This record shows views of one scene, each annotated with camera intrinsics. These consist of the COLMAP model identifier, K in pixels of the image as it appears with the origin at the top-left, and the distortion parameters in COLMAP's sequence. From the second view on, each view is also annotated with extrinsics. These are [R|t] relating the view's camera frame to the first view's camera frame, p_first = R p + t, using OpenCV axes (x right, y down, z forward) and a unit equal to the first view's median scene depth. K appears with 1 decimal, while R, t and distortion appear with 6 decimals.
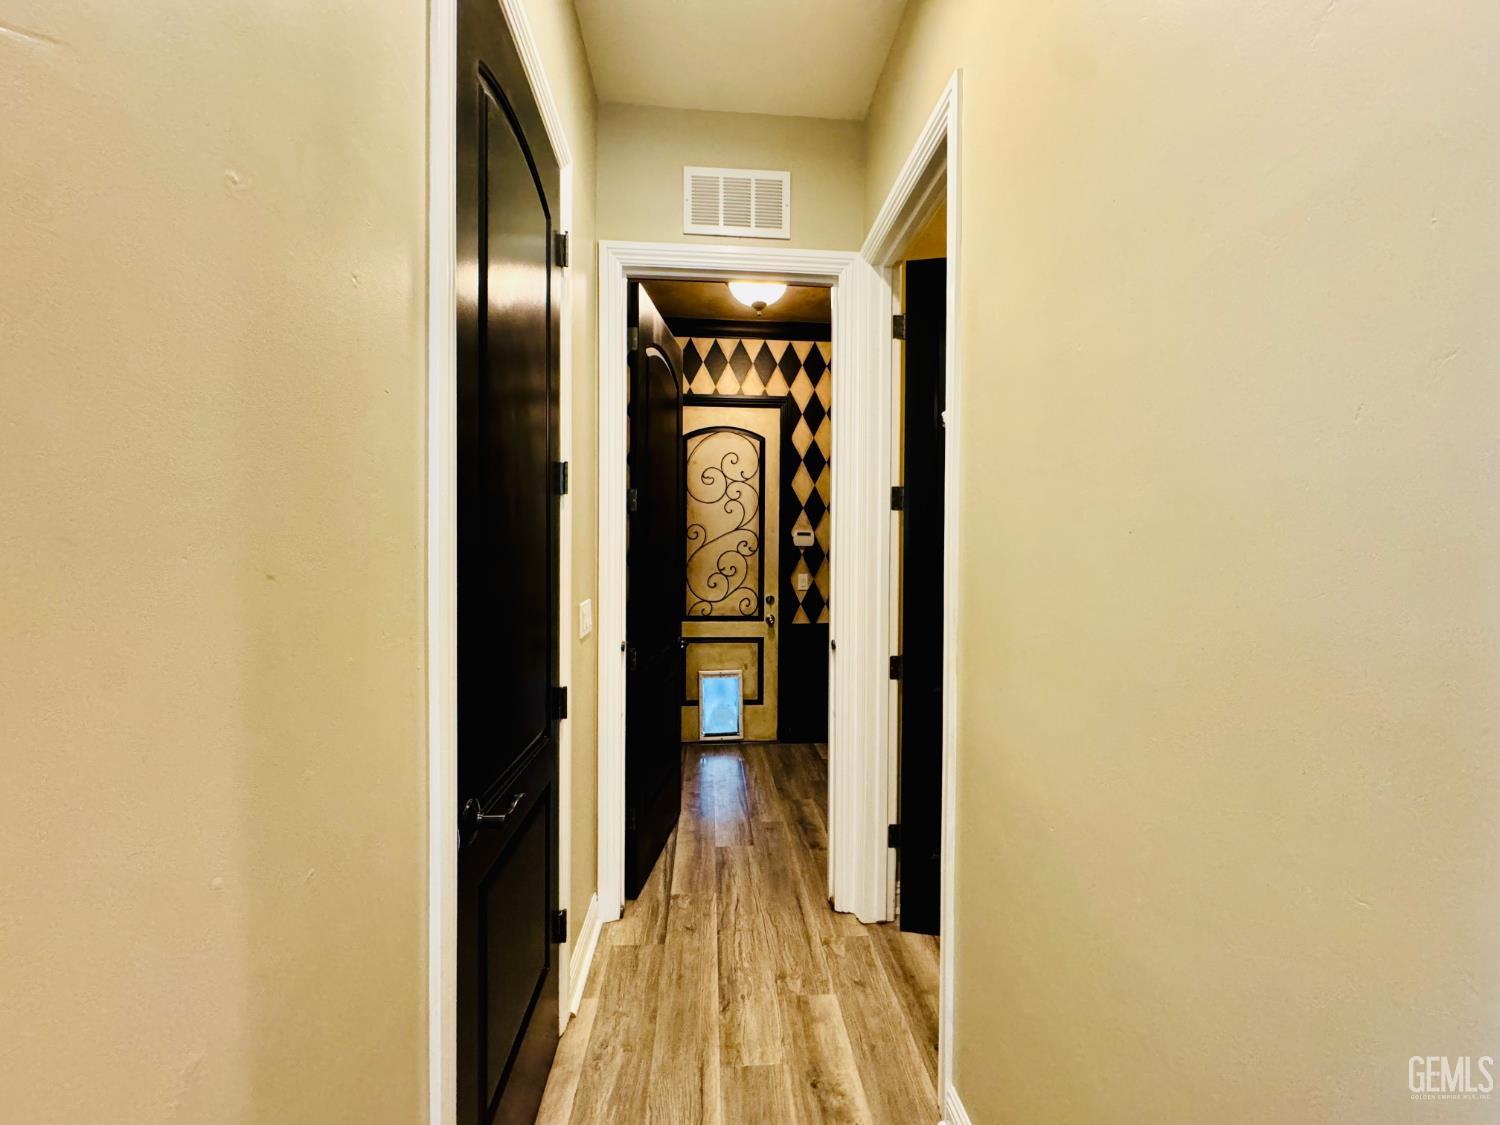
lens RADIAL K [[598.4, 0, 746.7], [0, 598.4, 565.2], [0, 0, 1]] dist [-0.002551, -0.000415]
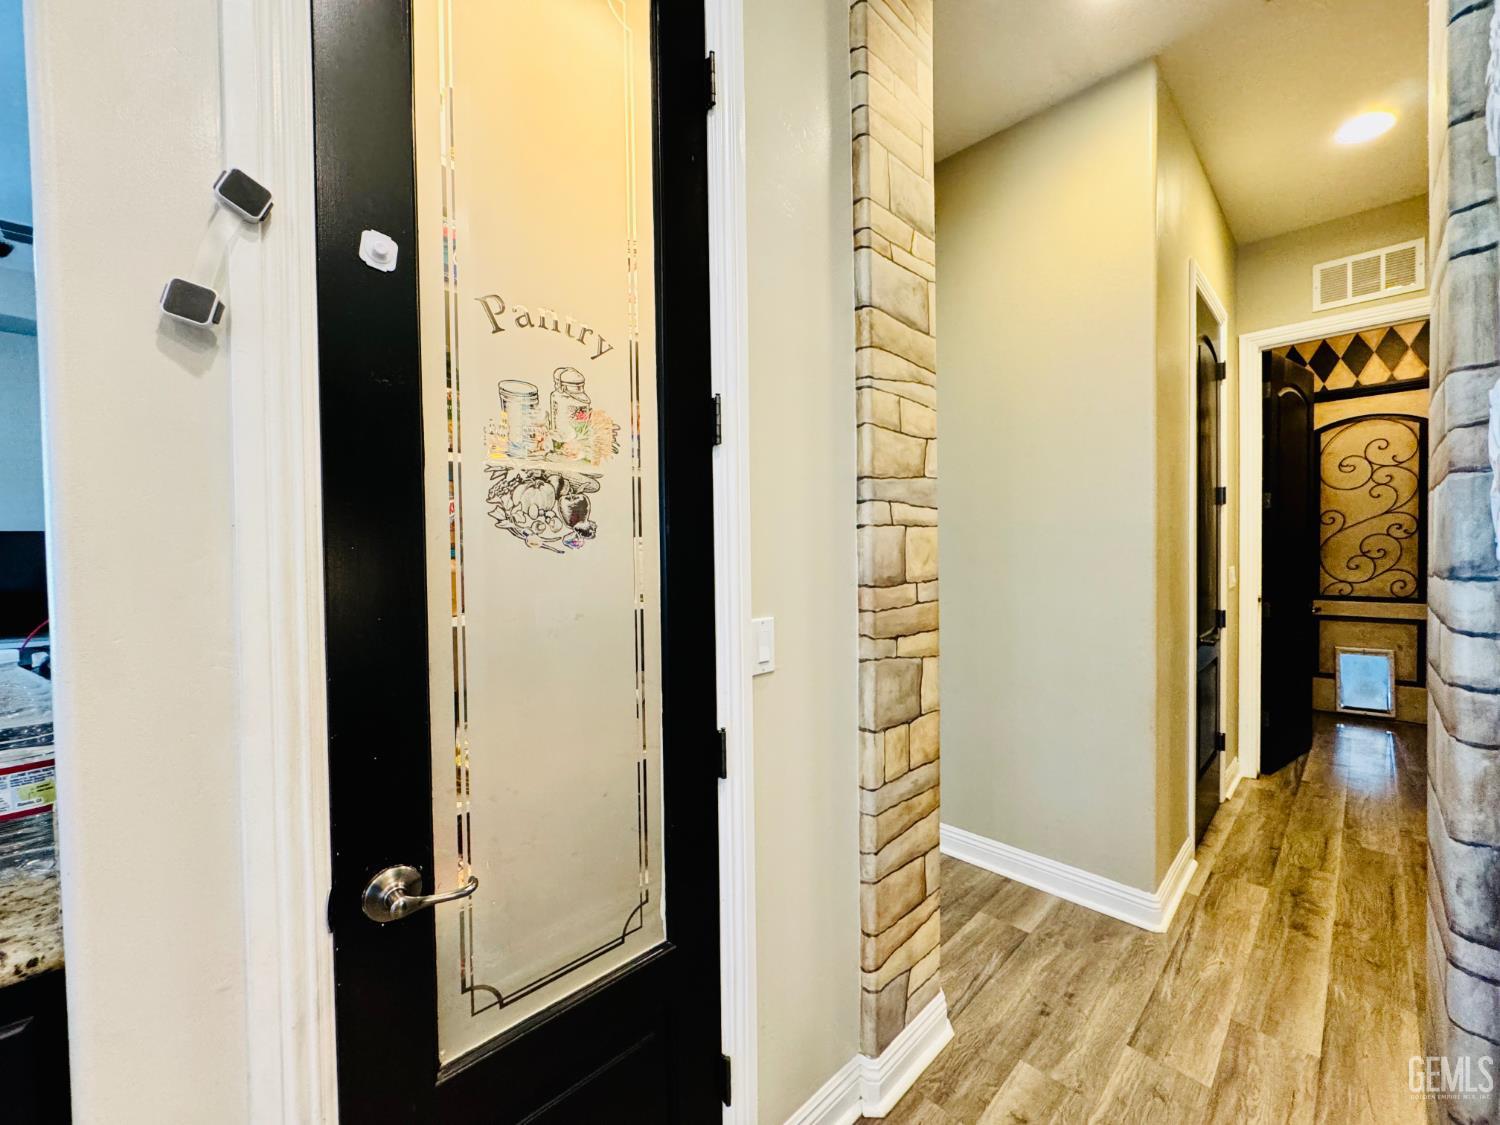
lens RADIAL K [[598.4, 0, 750.9], [0, 598.4, 563.6], [0, 0, 1]] dist [-0.002551, -0.000415]
pose [[0.646164, -0.000572, -0.763198, 0.059296], [0.004961, 0.999982, 0.003450, 0.018215], [0.763182, -0.006015, 0.646155, -0.492876]]
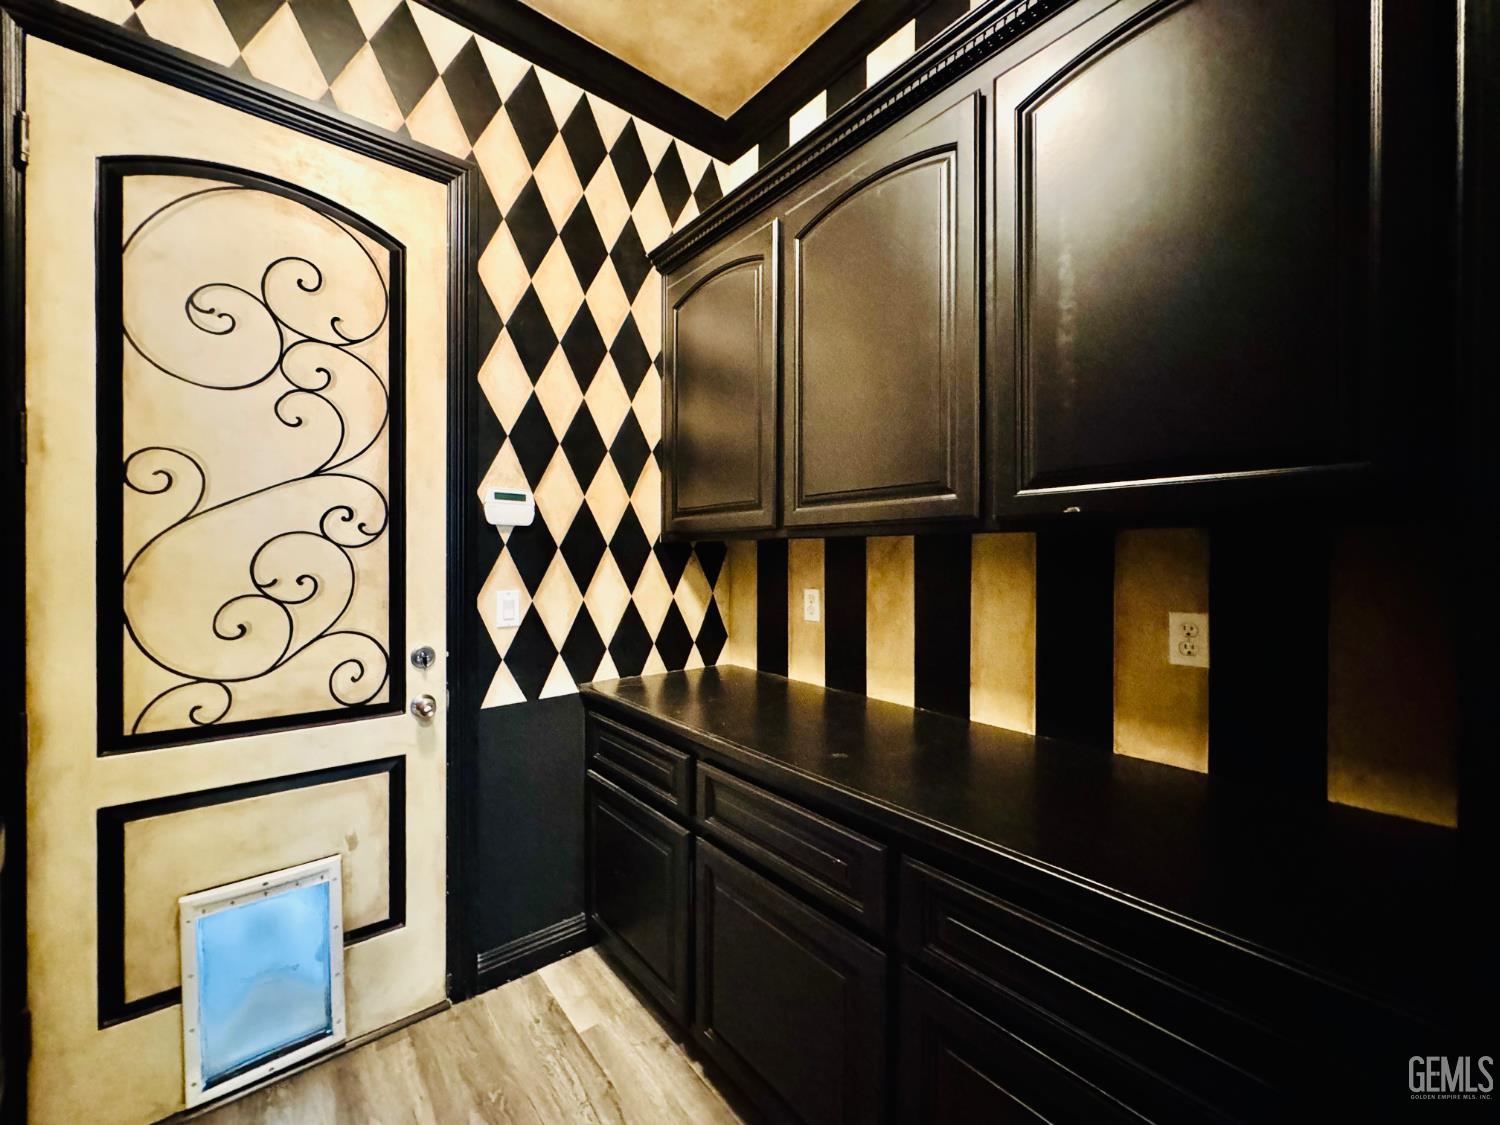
lens RADIAL K [[598.4, 0, 757.2], [0, 598.4, 560.4], [0, 0, 1]] dist [-0.002551, -0.000415]
pose [[0.812497, -0.007249, 0.582920, -0.012090], [0.010604, 0.999941, -0.002345, -0.003123], [-0.582868, 0.008087, 0.812526, 0.549360]]
